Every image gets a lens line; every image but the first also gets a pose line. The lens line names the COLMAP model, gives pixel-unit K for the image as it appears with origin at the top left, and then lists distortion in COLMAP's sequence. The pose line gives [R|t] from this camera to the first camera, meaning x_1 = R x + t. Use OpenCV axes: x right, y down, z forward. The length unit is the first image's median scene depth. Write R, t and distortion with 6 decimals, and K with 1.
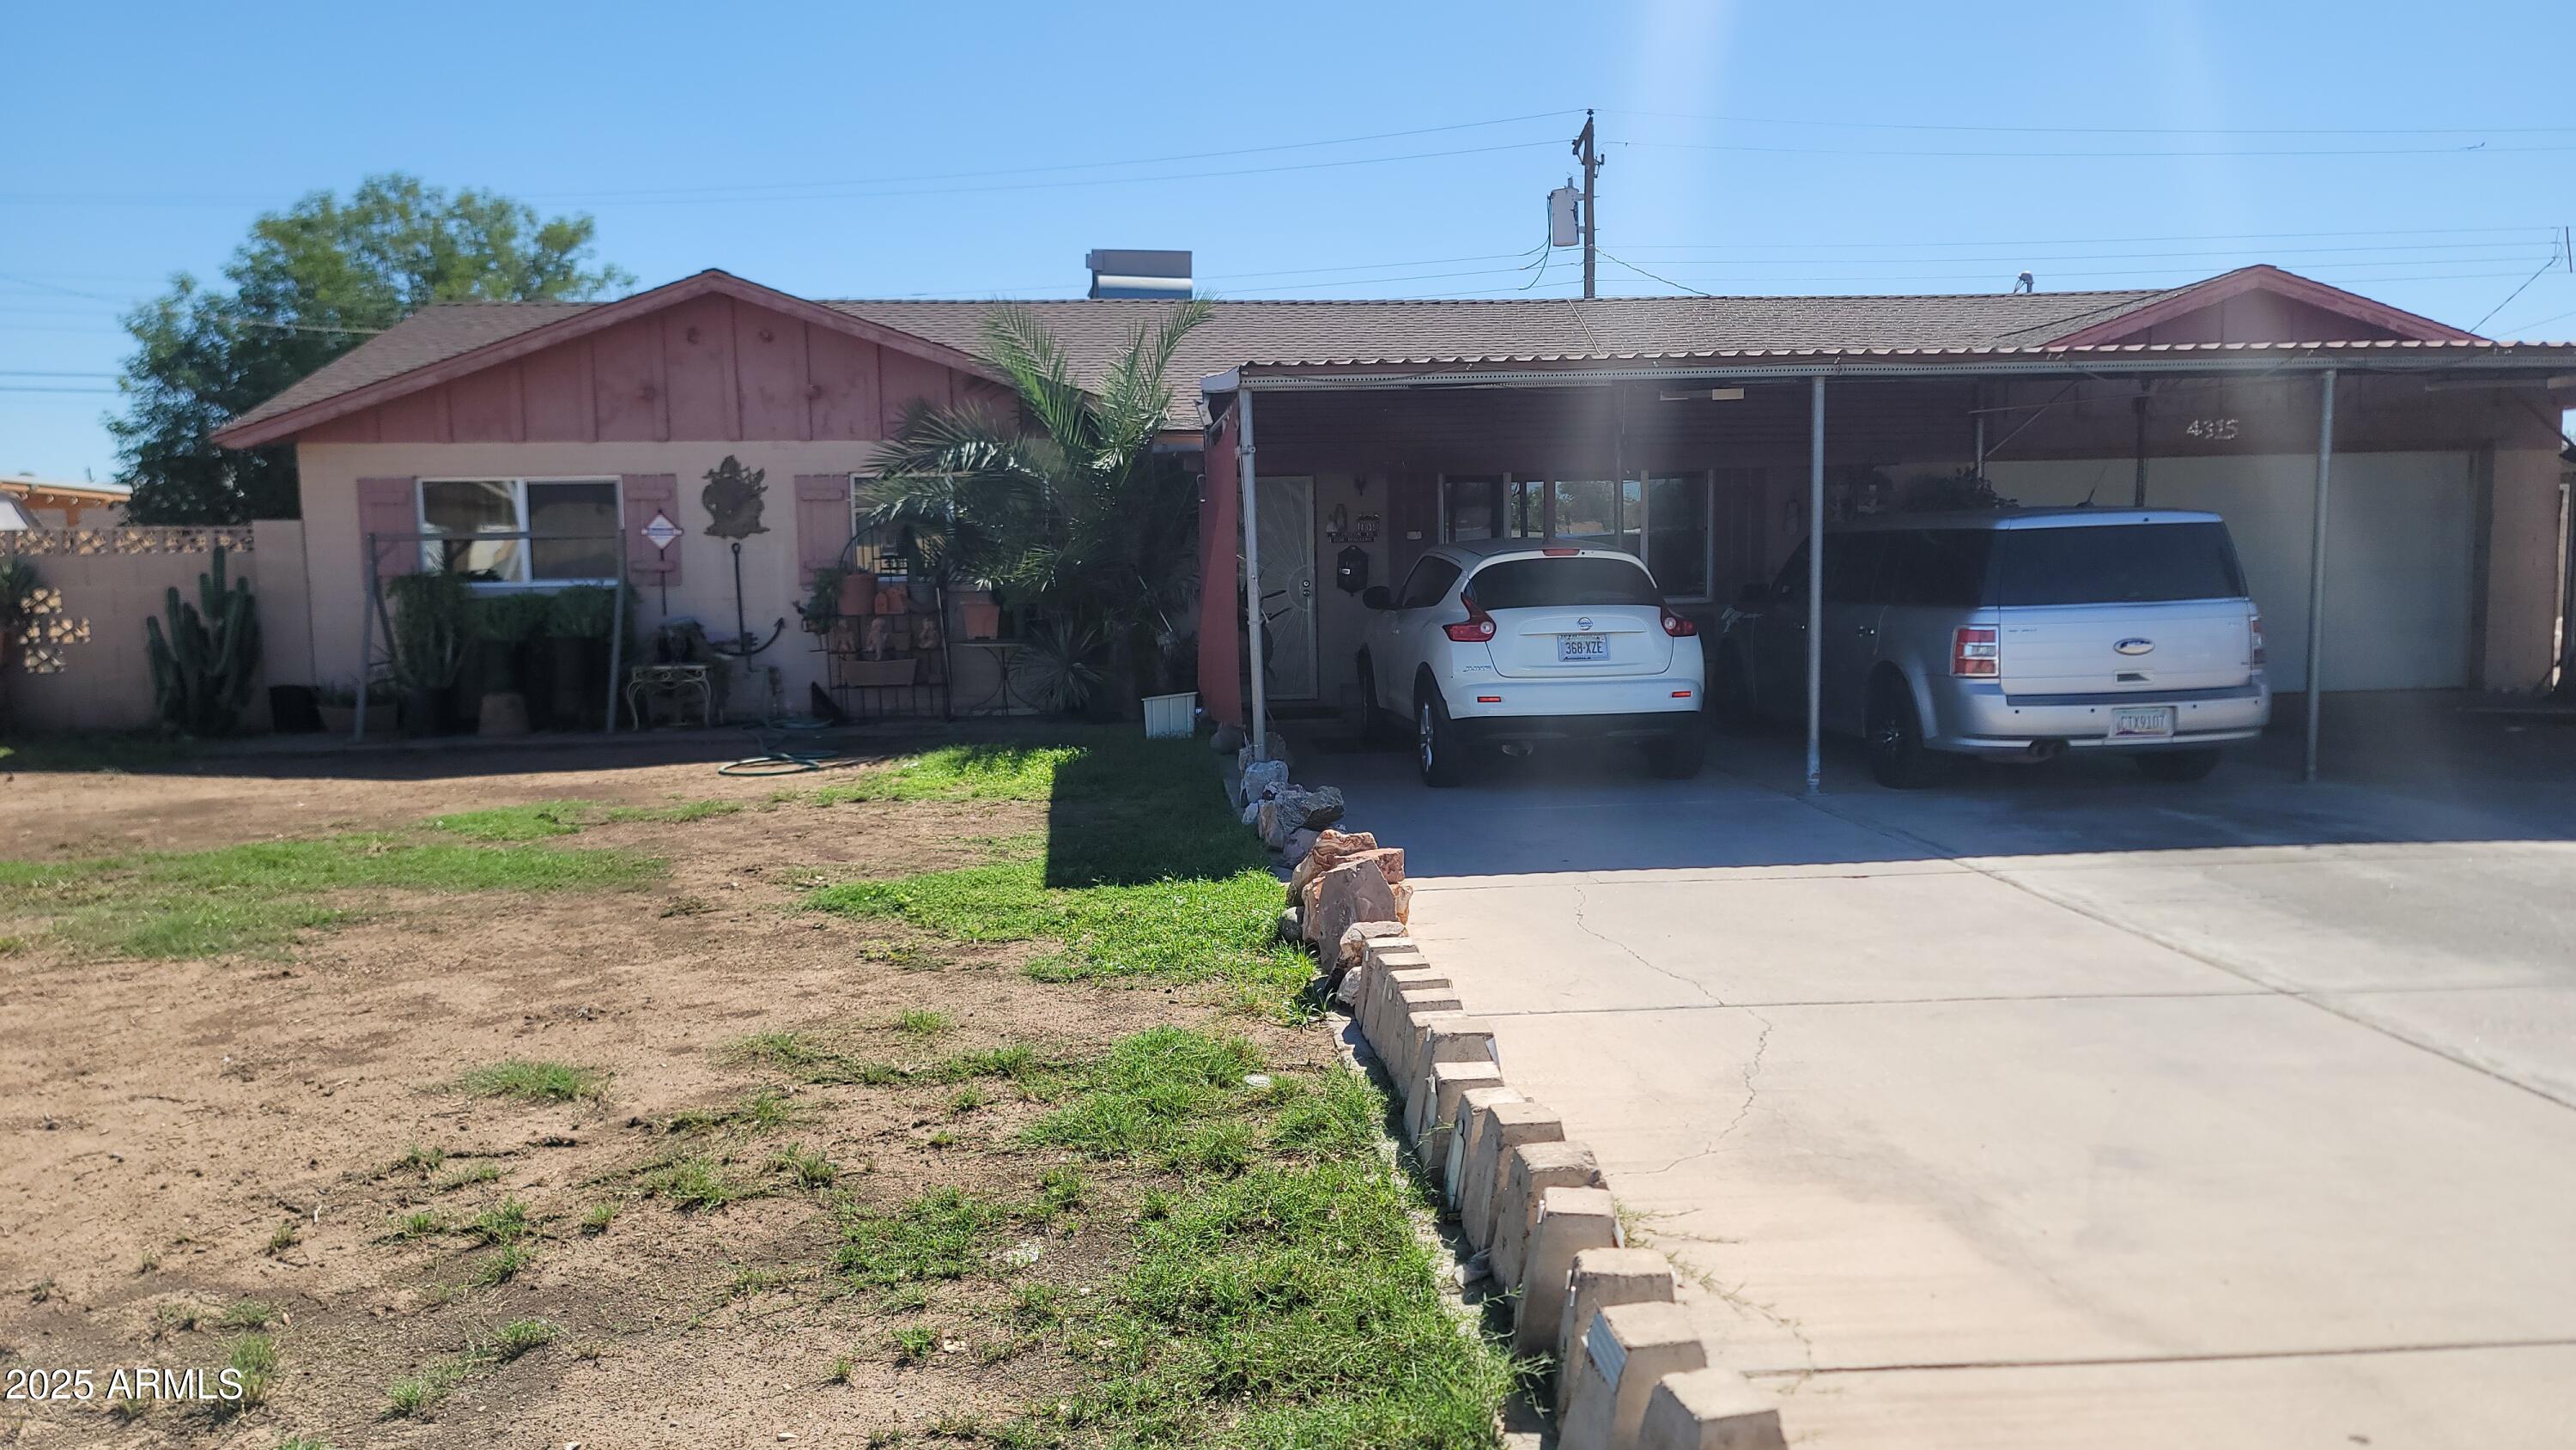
lens RADIAL K [[1833.0, 0, 1290.2], [0, 1833.0, 720.1], [0, 0, 1]] dist [0.036309, -0.002292]
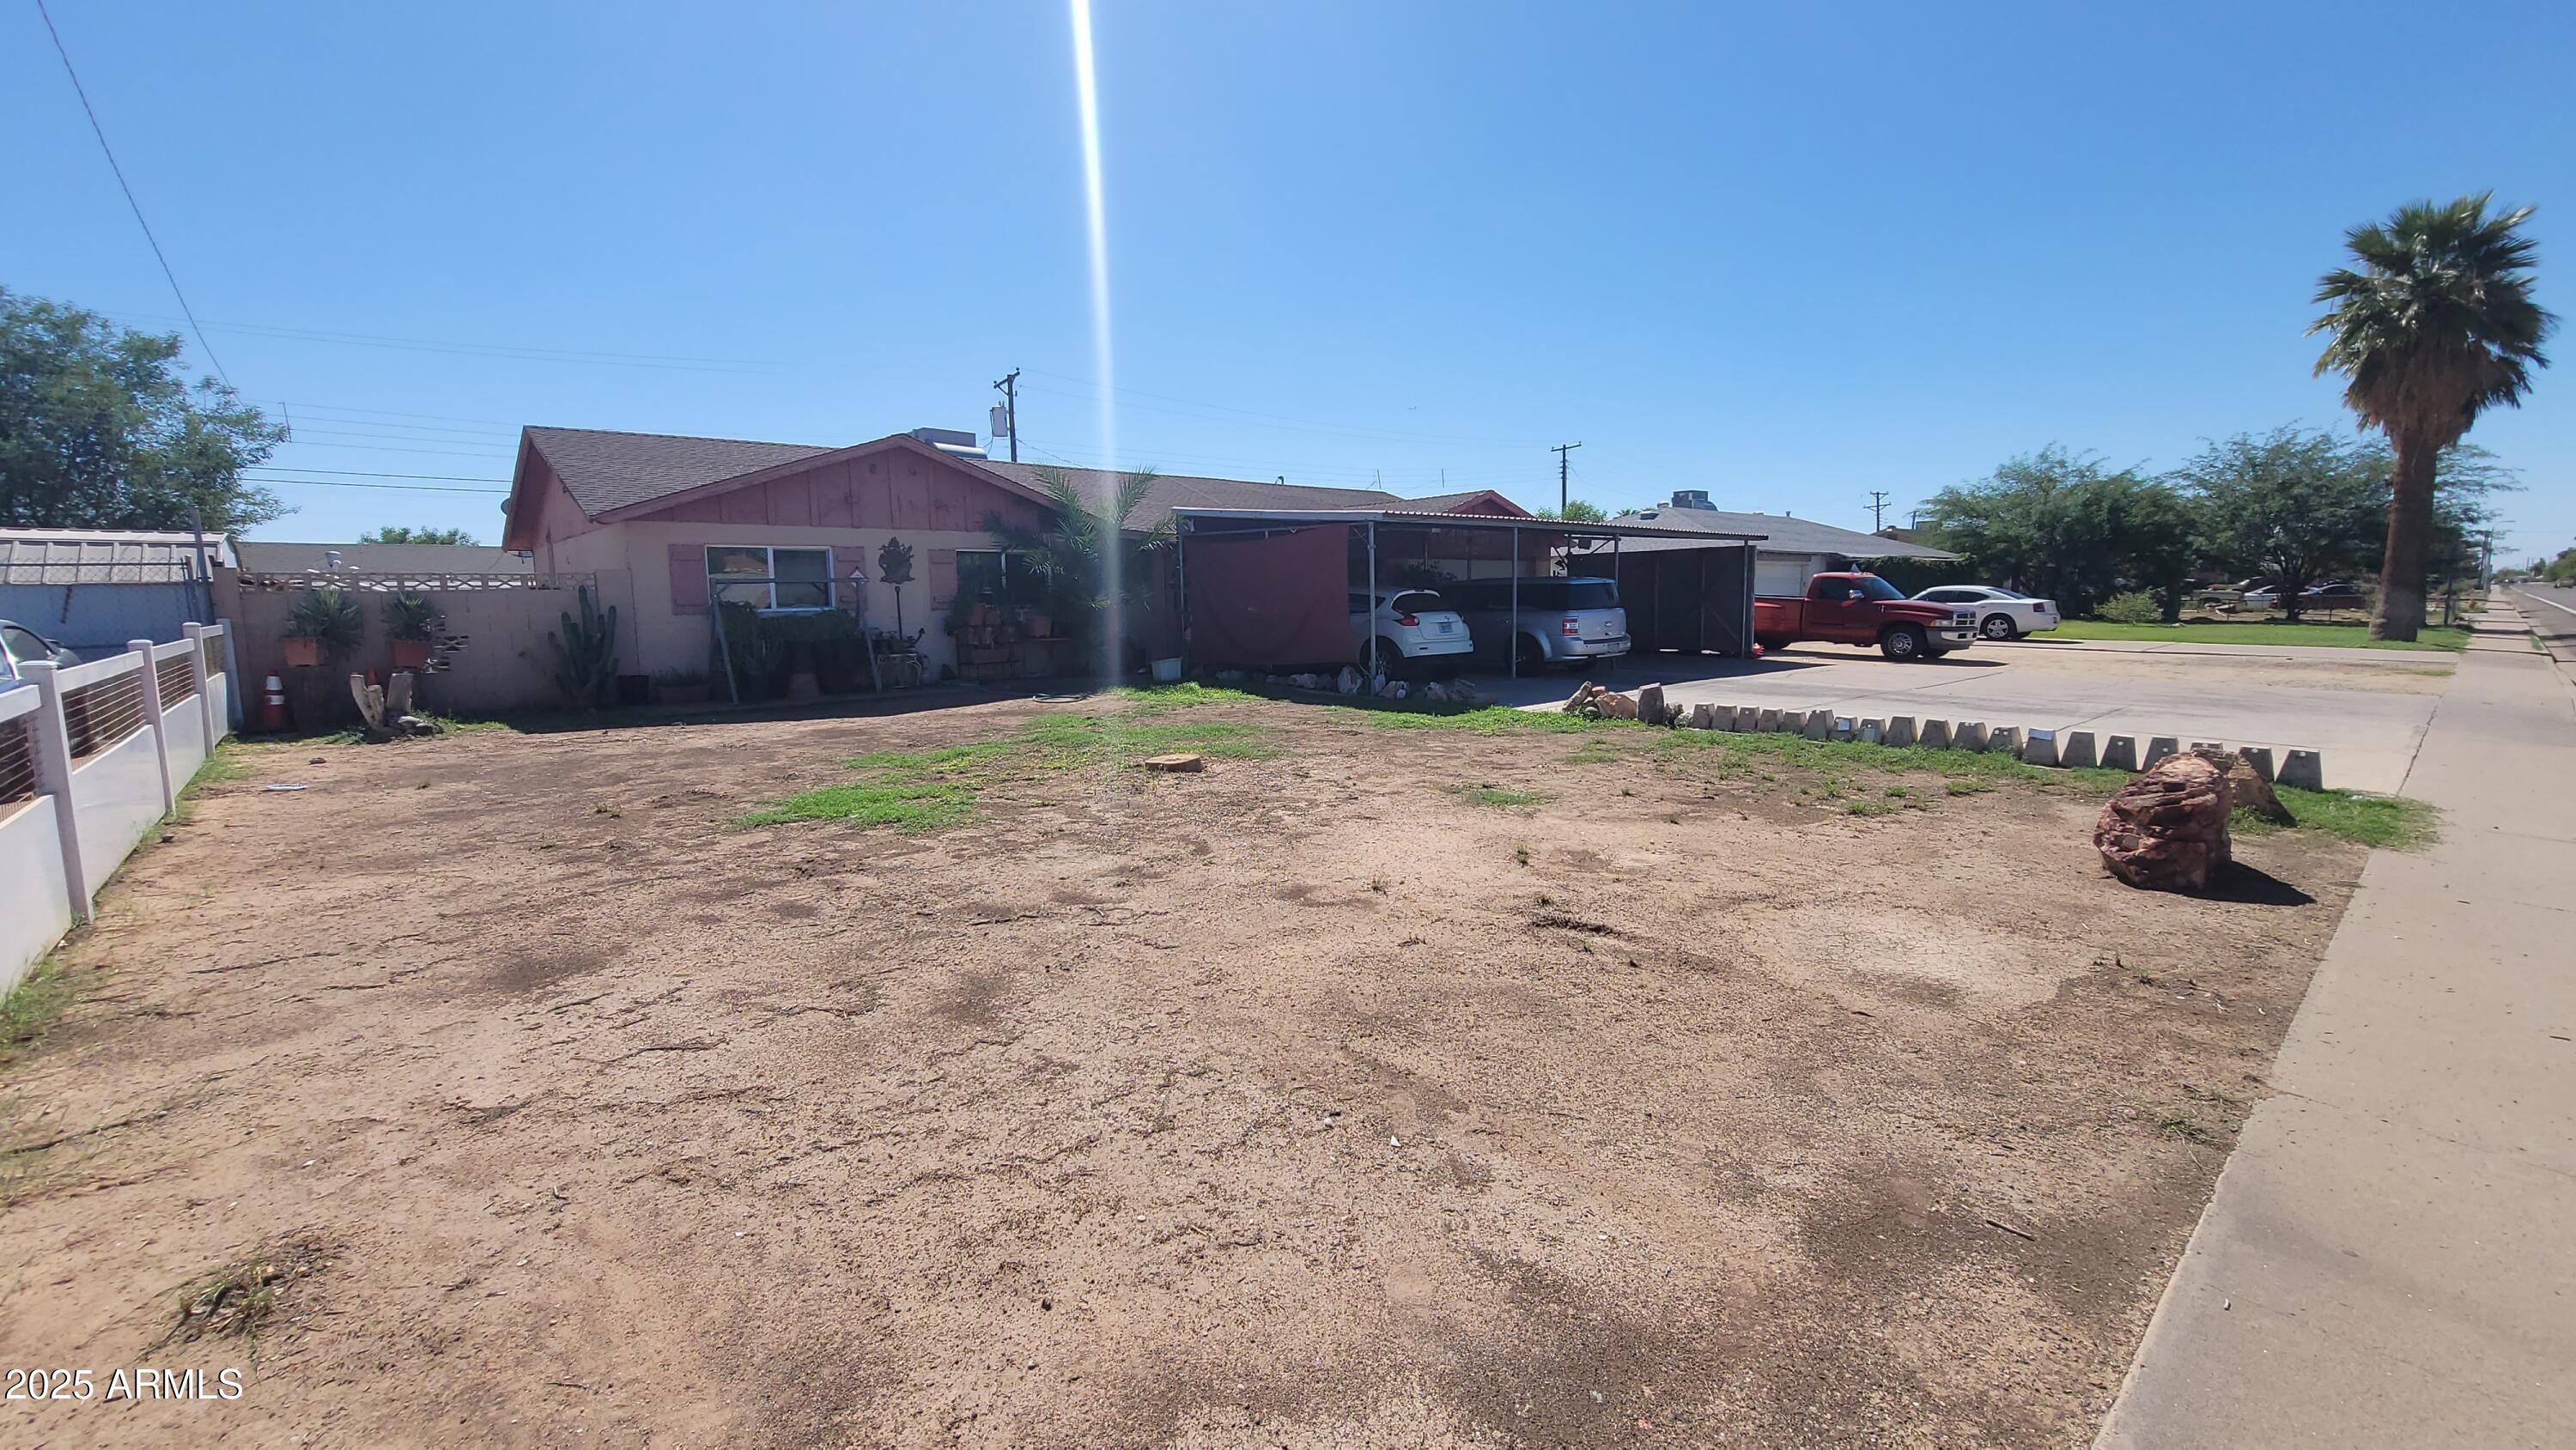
lens RADIAL K [[1053.1, 0, 1209.6], [0, 1053.1, 711.3], [0, 0, 1]] dist [-0.003077, 0.002342]
pose [[0.815493, -0.057662, 0.575888, -0.653742], [0.051854, 0.998302, 0.026529, 0.014352], [-0.576440, 0.008228, 0.817098, -0.015408]]
